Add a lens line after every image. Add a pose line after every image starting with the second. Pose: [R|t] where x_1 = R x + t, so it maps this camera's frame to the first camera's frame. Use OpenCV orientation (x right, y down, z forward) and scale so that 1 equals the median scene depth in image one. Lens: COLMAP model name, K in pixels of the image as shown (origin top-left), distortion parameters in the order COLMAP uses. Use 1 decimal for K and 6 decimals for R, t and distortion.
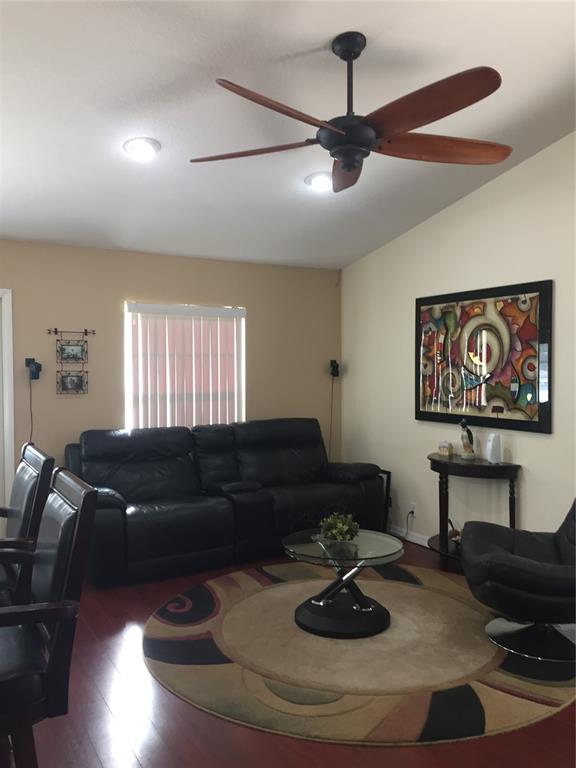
lens RADIAL K [[651.7, 0, 288.0], [0, 651.7, 384.0], [0, 0, 1]] dist [0.041246, -0.005303]
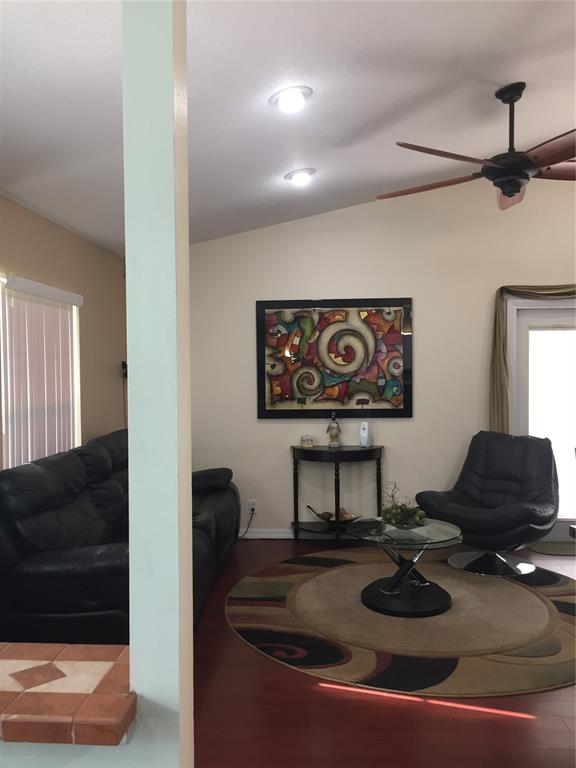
lens RADIAL K [[667.6, 0, 288.3], [0, 667.6, 371.6], [0, 0, 1]] dist [0.037839, 0.002775]
pose [[0.551675, -0.017561, 0.833875, -0.764763], [0.033276, 0.999446, -0.000967, -0.019244], [-0.833395, 0.028282, 0.551953, 0.440859]]
